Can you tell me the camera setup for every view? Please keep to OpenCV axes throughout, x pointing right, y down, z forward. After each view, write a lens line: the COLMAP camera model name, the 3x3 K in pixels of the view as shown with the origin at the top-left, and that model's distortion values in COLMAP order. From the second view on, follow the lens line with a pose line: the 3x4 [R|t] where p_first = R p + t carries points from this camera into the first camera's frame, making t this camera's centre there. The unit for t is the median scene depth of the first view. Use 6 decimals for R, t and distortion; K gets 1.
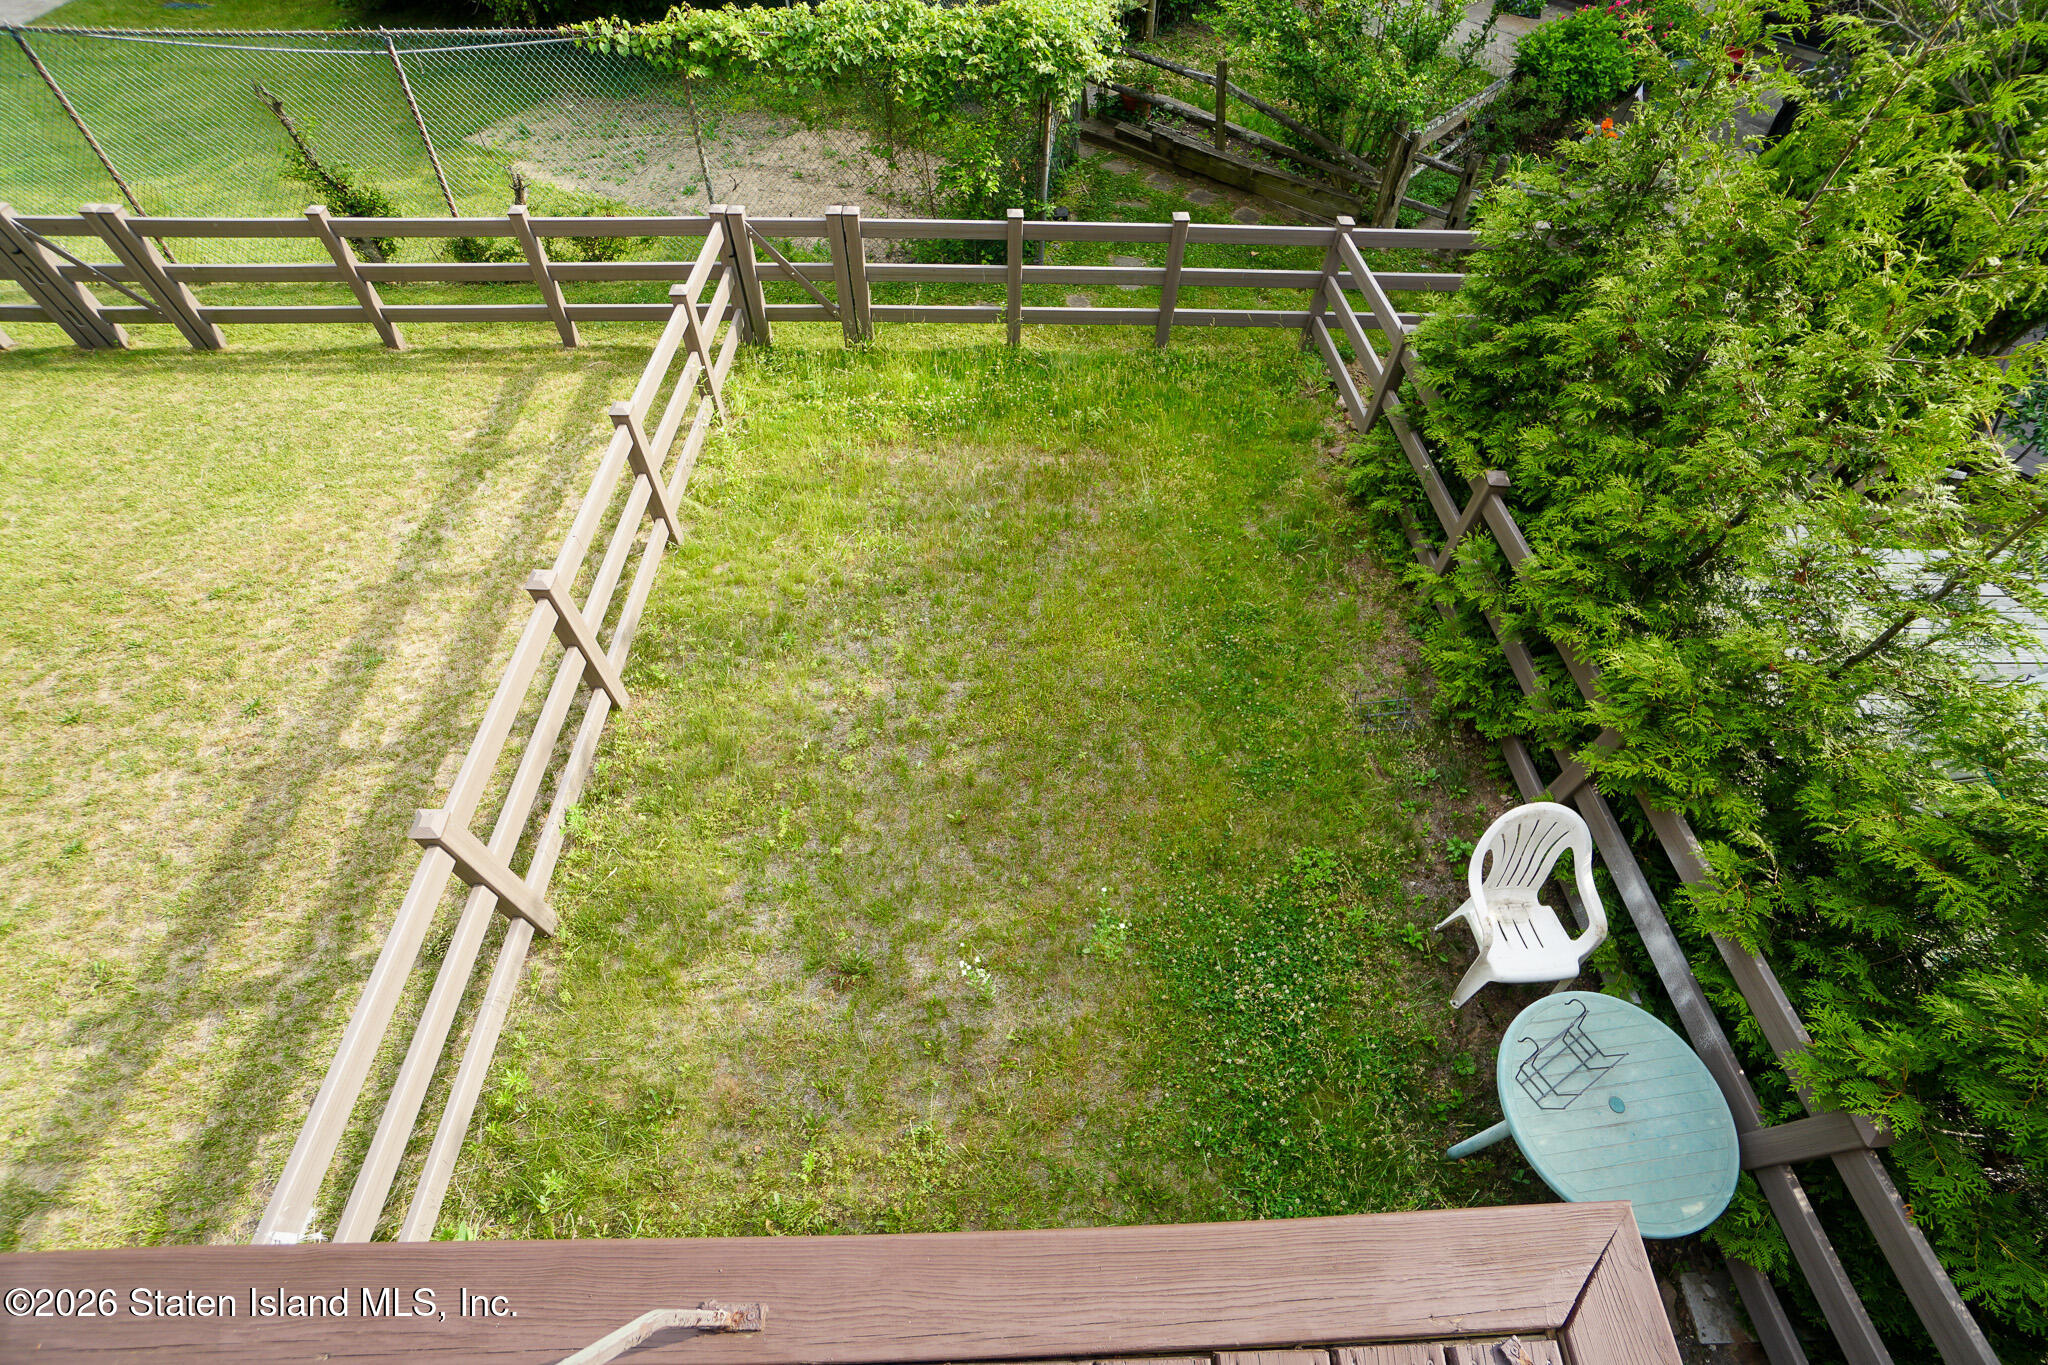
lens RADIAL K [[899.6, 0, 1037.8], [0, 899.6, 681.4], [0, 0, 1]] dist [-0.062432, 0.021933]
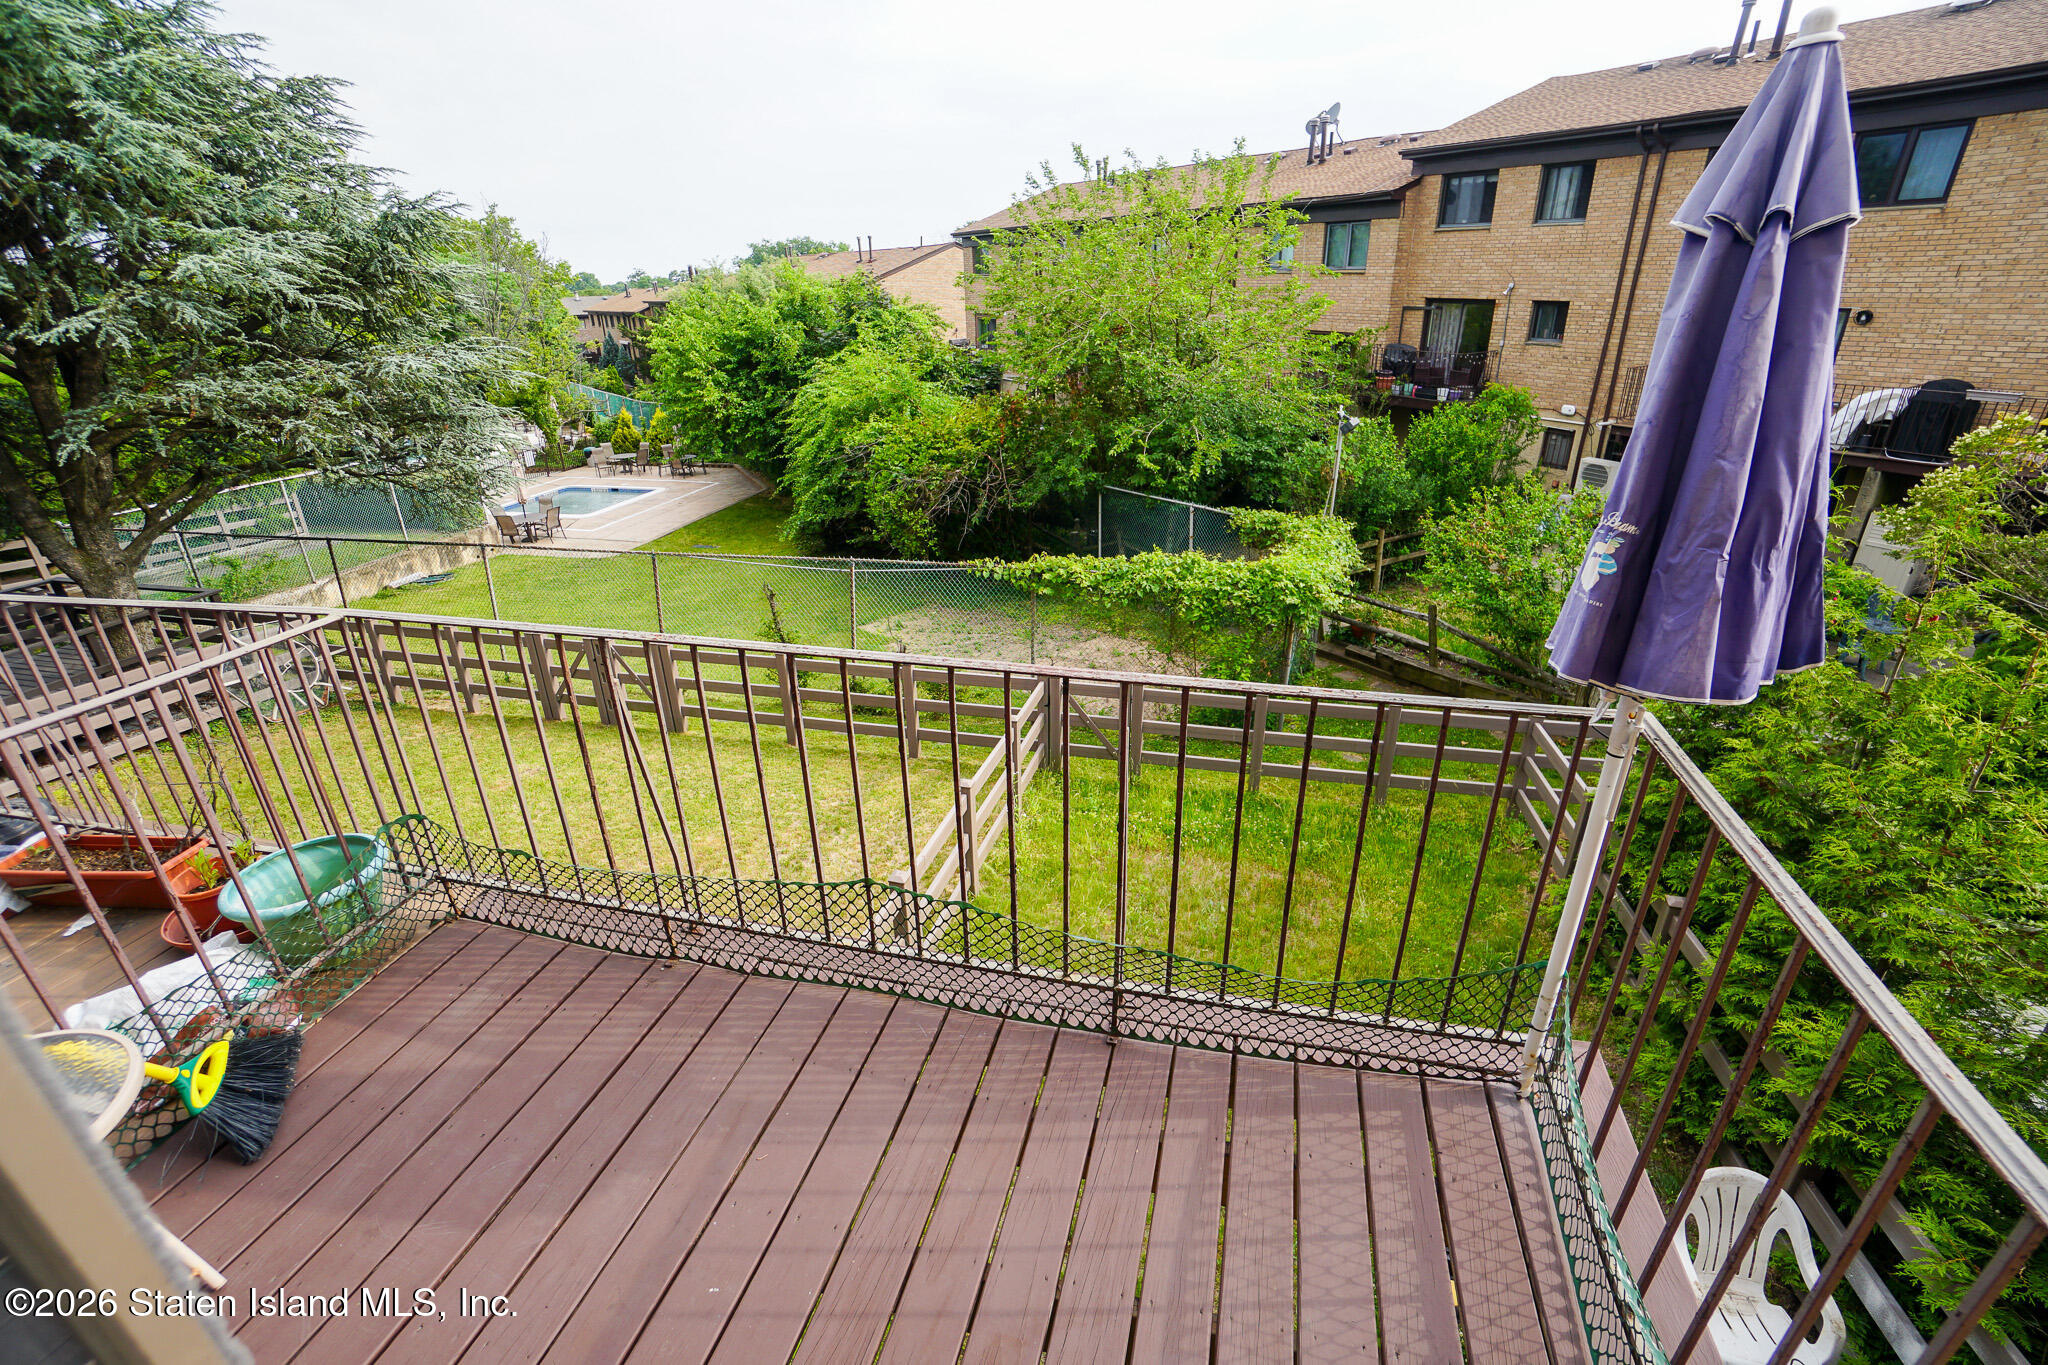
lens RADIAL K [[899.6, 0, 1041.6], [0, 899.6, 683.8], [0, 0, 1]] dist [-0.062432, 0.021933]
pose [[0.965172, 0.062823, -0.253960, -0.005168], [-0.183100, 0.855571, -0.484223, 0.160911], [0.186861, 0.513859, 0.837277, -0.176895]]
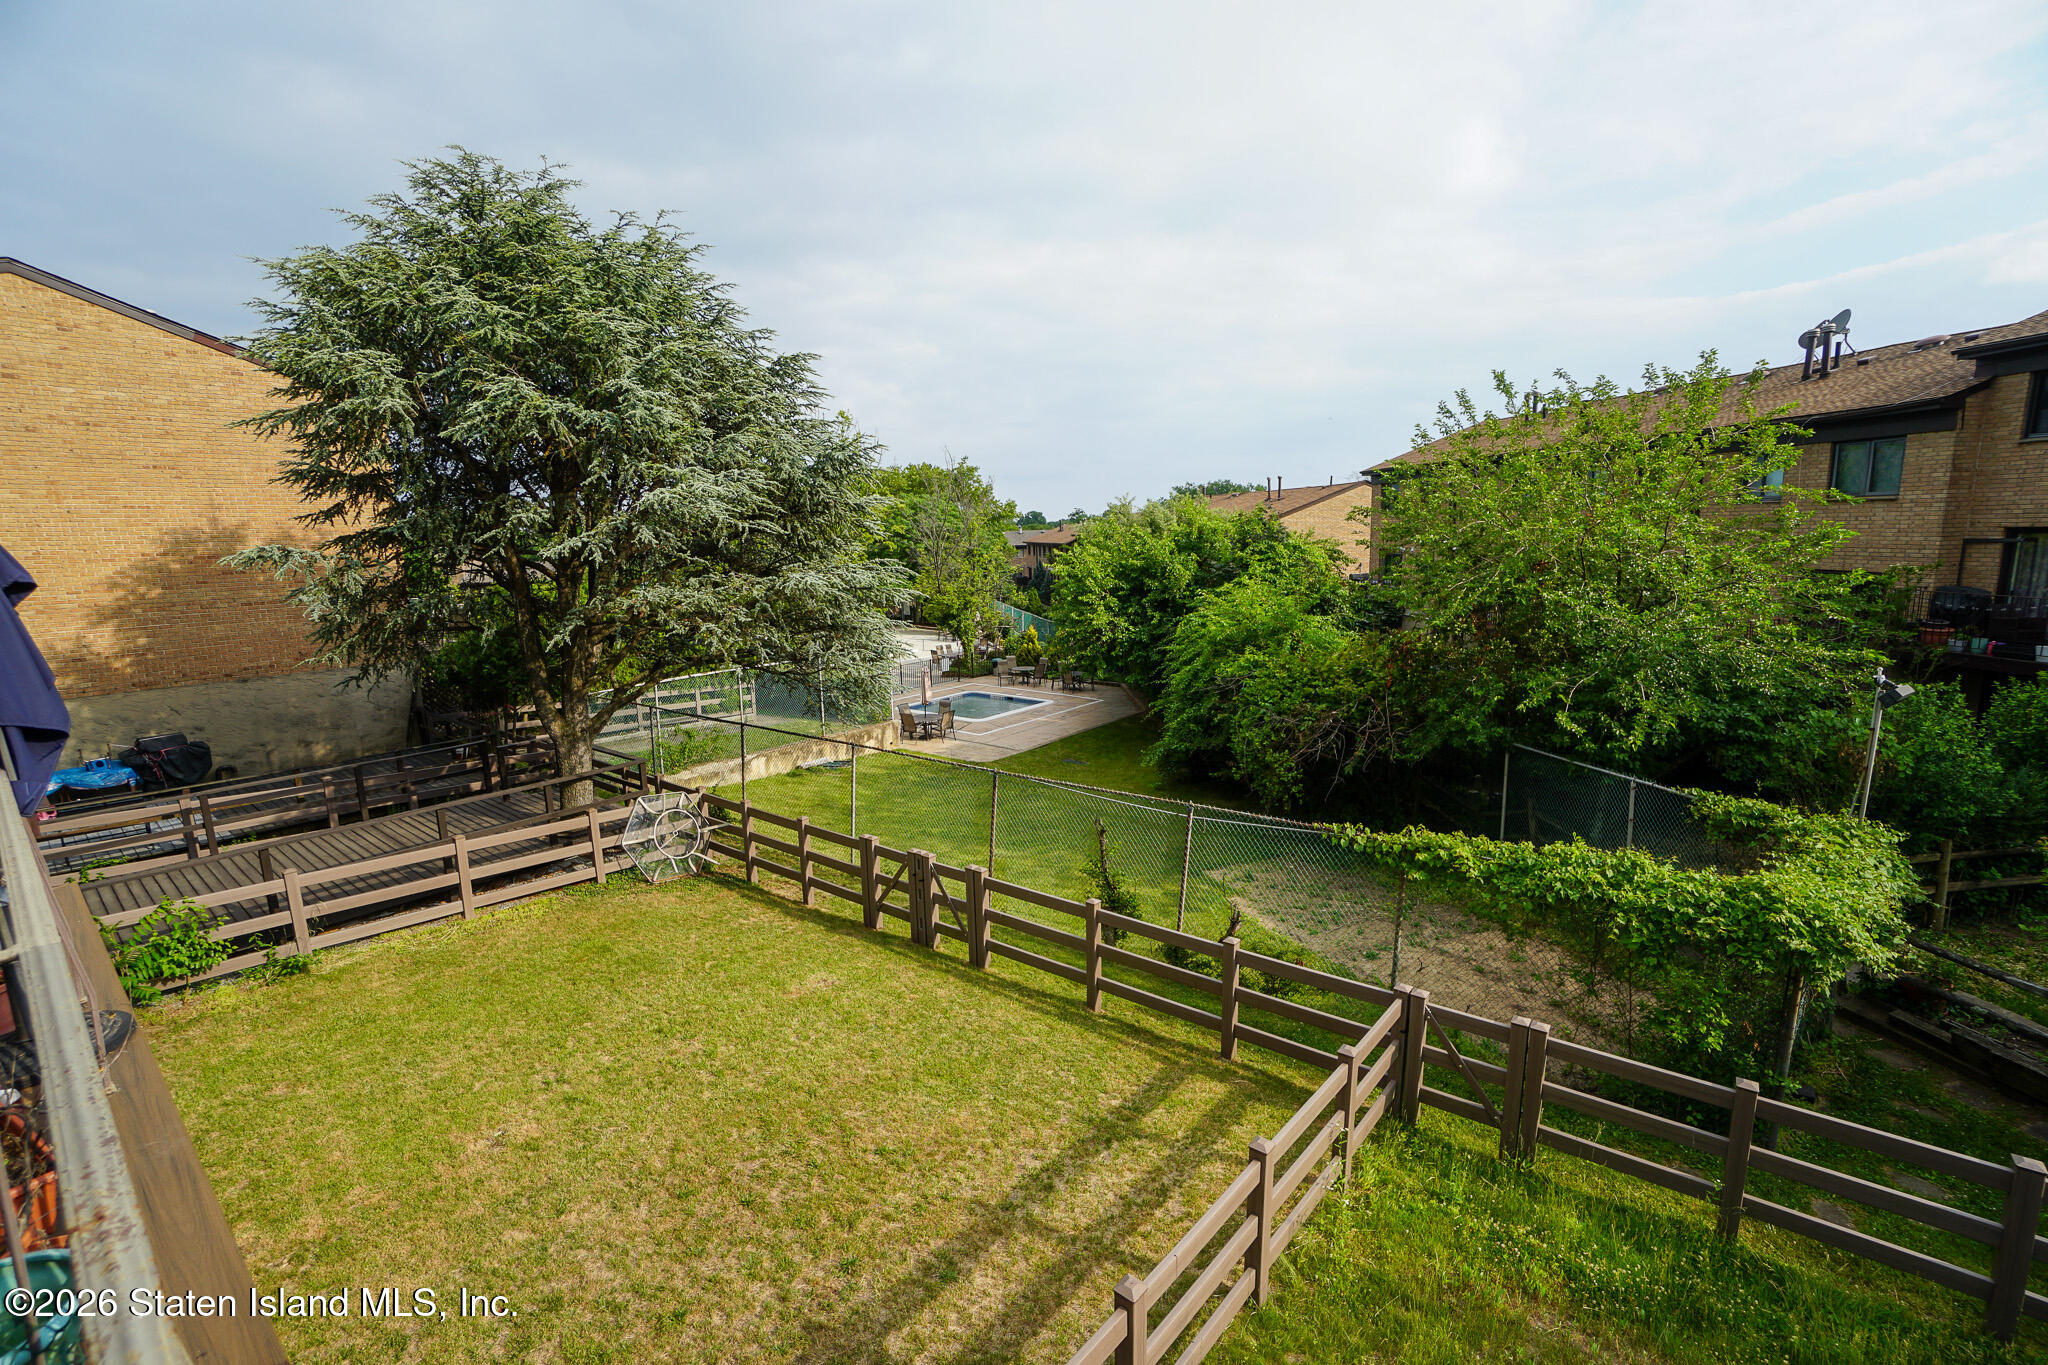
lens RADIAL K [[899.6, 0, 1039.4], [0, 899.6, 685.0], [0, 0, 1]] dist [-0.062432, 0.021933]
pose [[0.763988, 0.058447, -0.642578, -0.032917], [-0.495895, 0.690341, -0.526799, -0.008542], [0.412809, 0.721119, 0.556396, -0.039007]]
